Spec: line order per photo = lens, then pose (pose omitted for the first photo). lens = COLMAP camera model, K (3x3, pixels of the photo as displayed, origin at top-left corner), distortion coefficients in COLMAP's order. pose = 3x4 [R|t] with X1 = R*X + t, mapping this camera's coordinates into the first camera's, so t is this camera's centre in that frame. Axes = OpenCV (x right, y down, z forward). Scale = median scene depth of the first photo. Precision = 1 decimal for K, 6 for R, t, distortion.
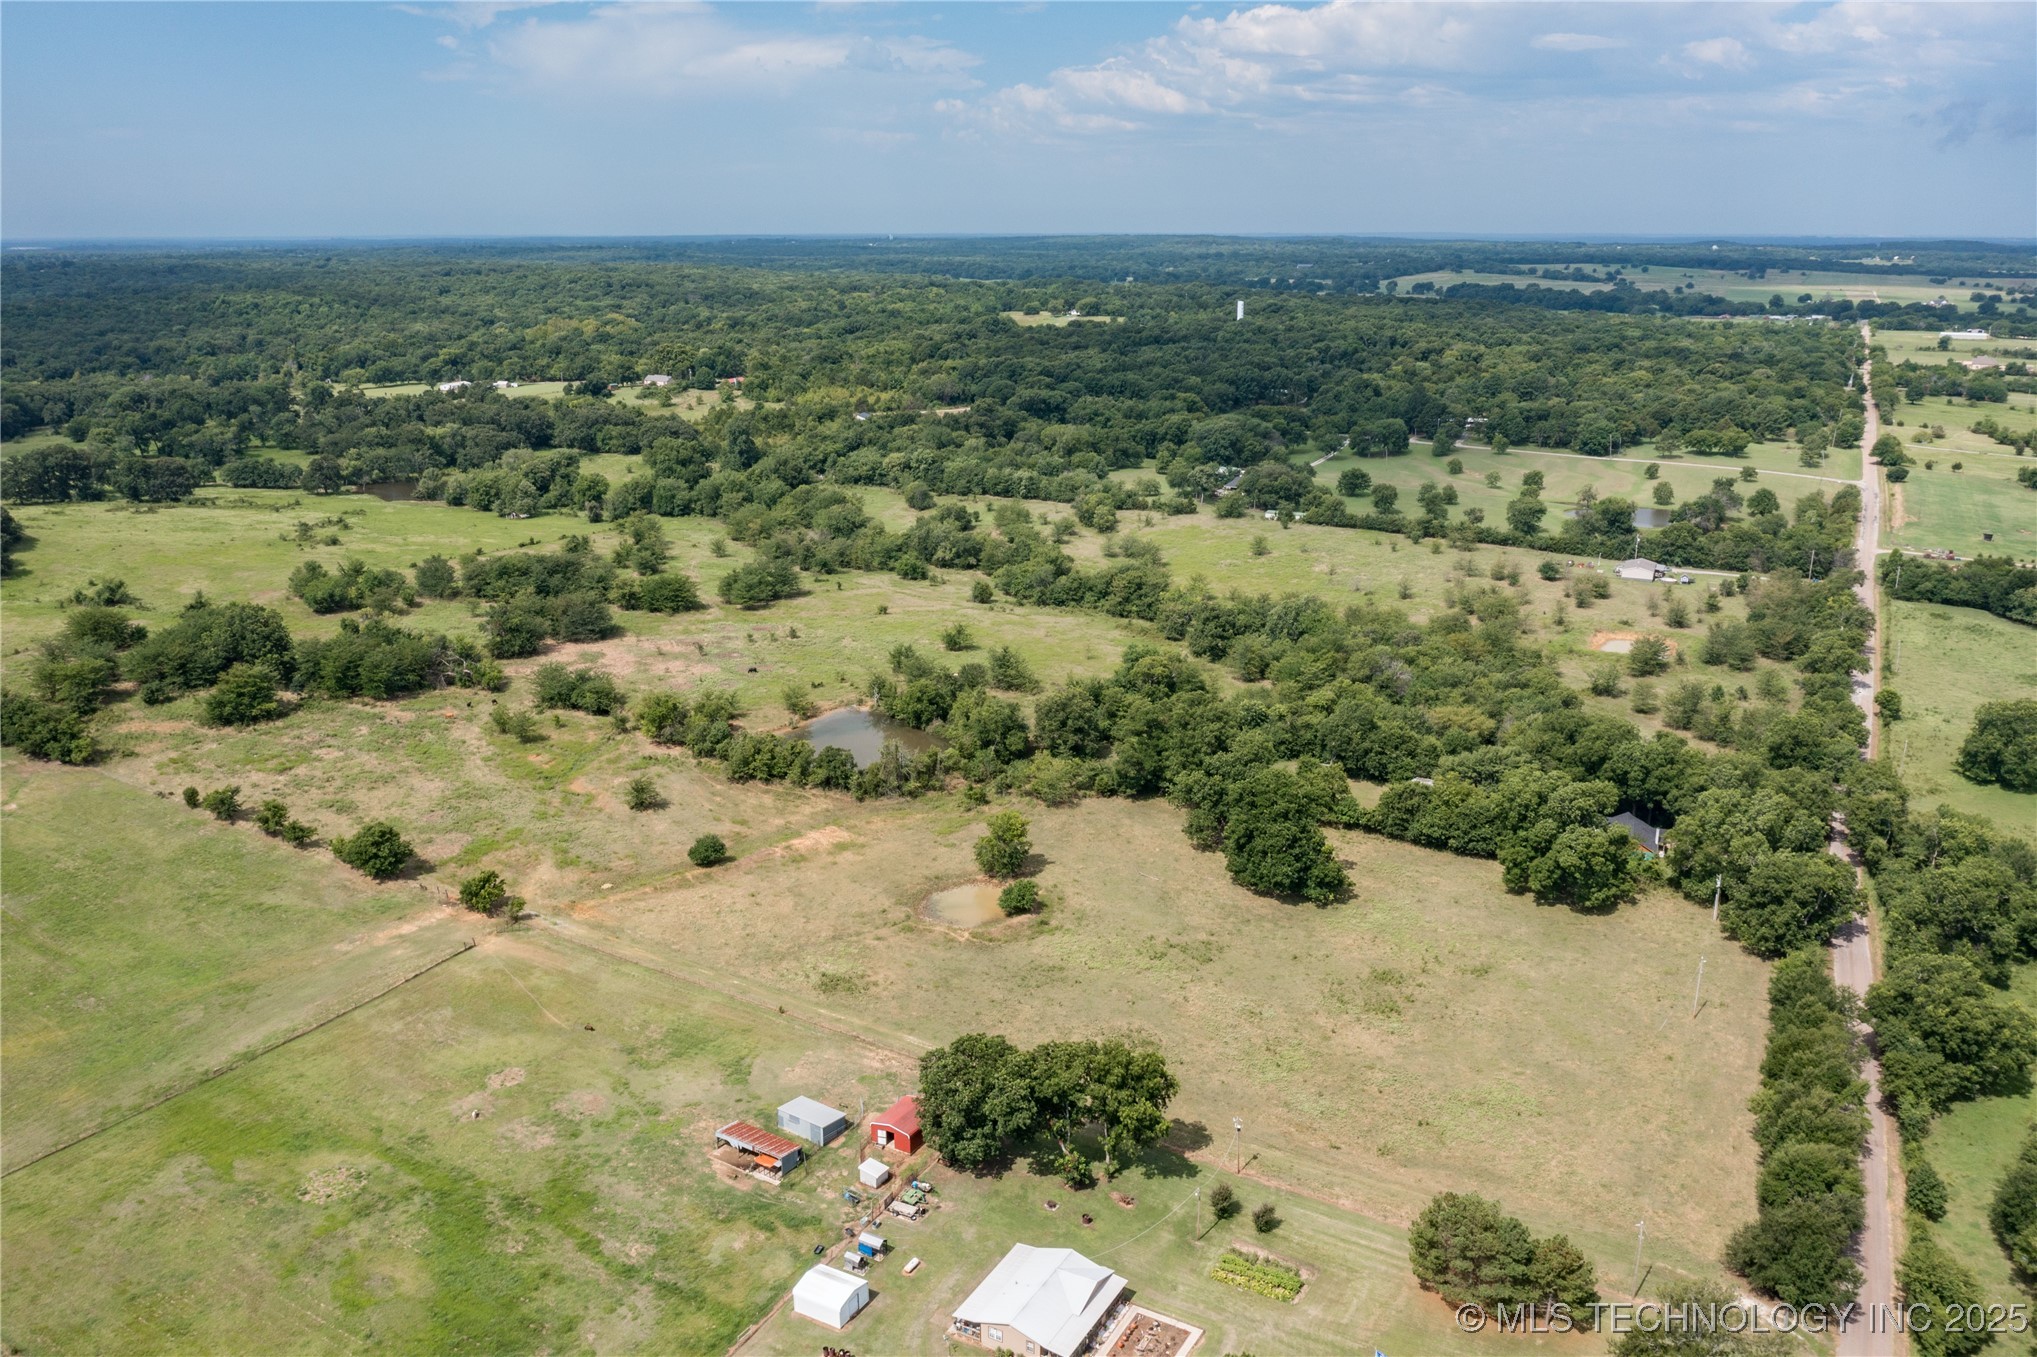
lens RADIAL K [[1585.5, 0, 1018.3], [0, 1585.5, 686.7], [0, 0, 1]] dist [-0.037562, 0.007006]
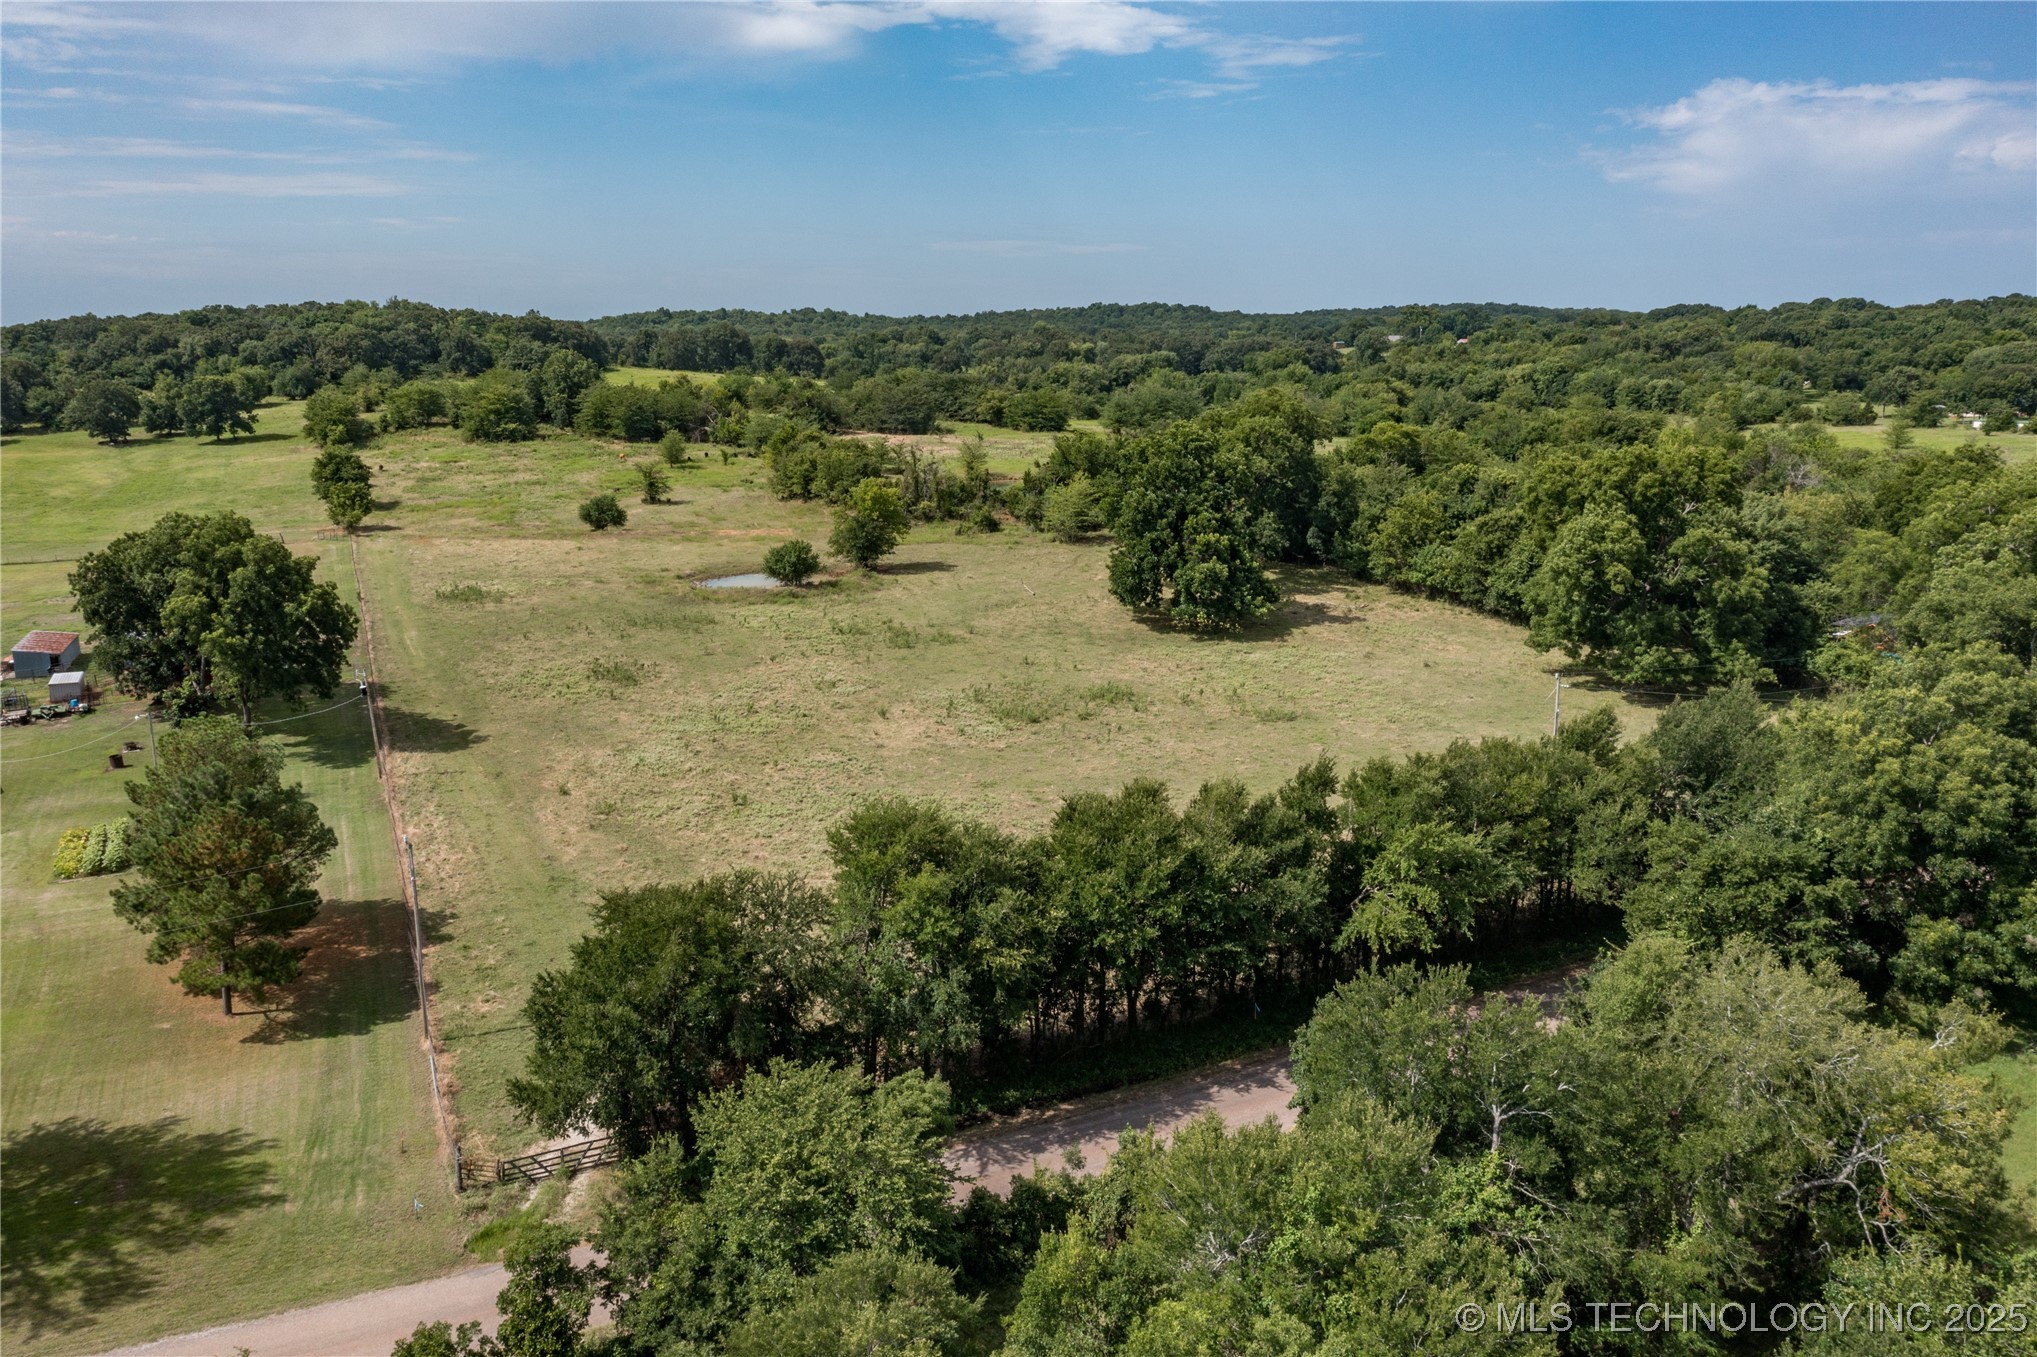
lens RADIAL K [[1588.2, 0, 1015.8], [0, 1588.2, 678.6], [0, 0, 1]] dist [-0.030982, 0.004142]
pose [[0.806698, 0.118721, -0.578916, 0.228776], [-0.160908, 0.986727, -0.021868, 0.083369], [0.568636, 0.110793, 0.815094, 0.218536]]
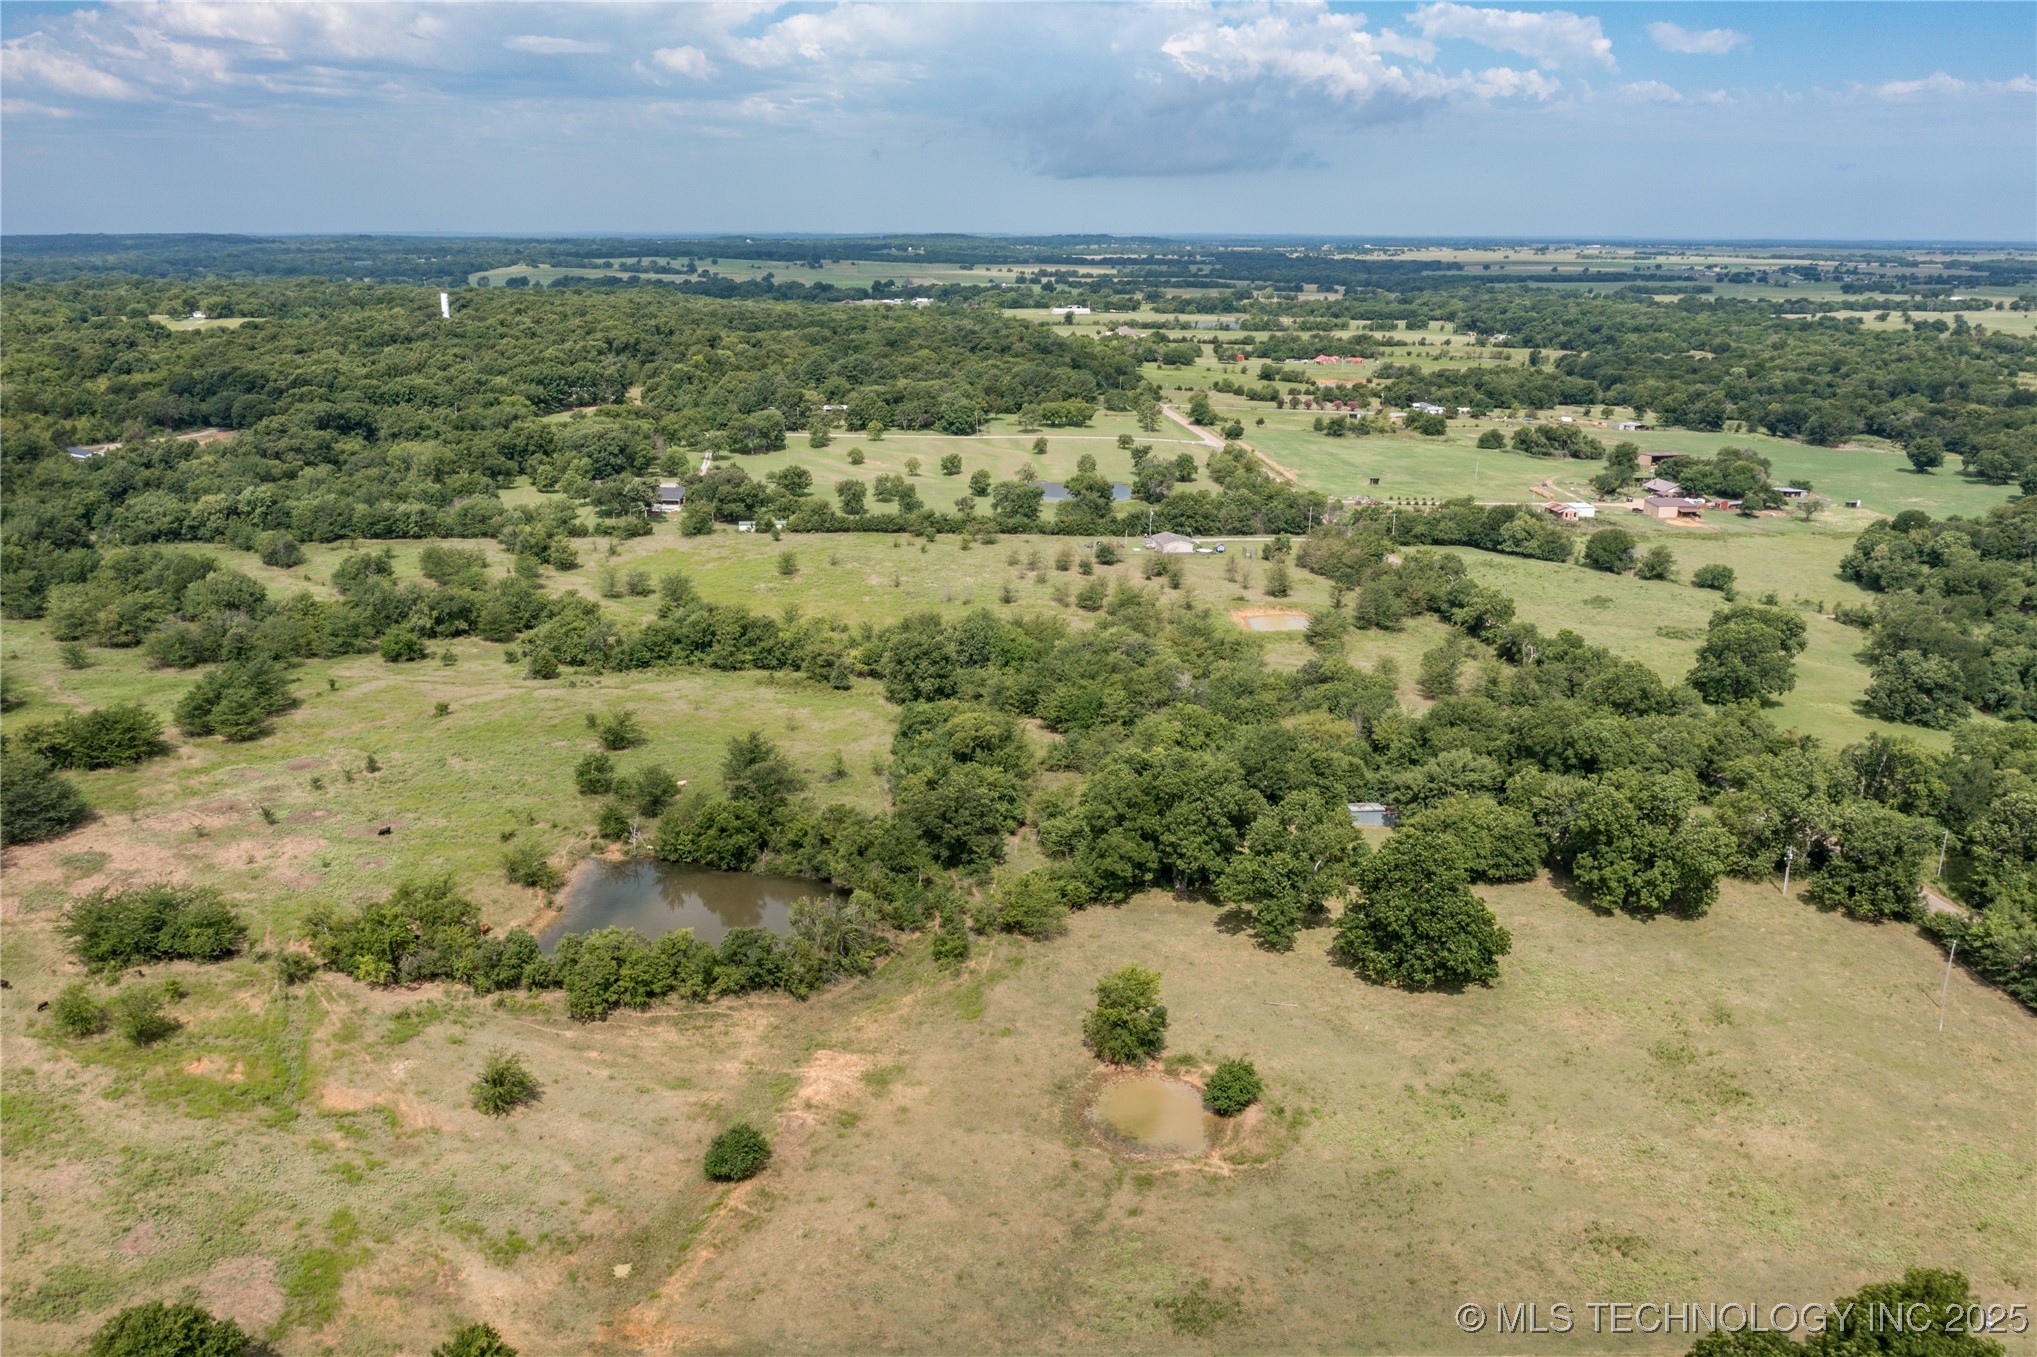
lens RADIAL K [[1598.3, 0, 1019.9], [0, 1598.3, 625.7], [0, 0, 1]] dist [-0.039467, 0.006108]
pose [[0.825835, -0.130386, 0.548631, -0.198753], [0.150852, 0.988525, 0.007858, -0.040155], [-0.543360, 0.076272, 0.836028, 0.201325]]
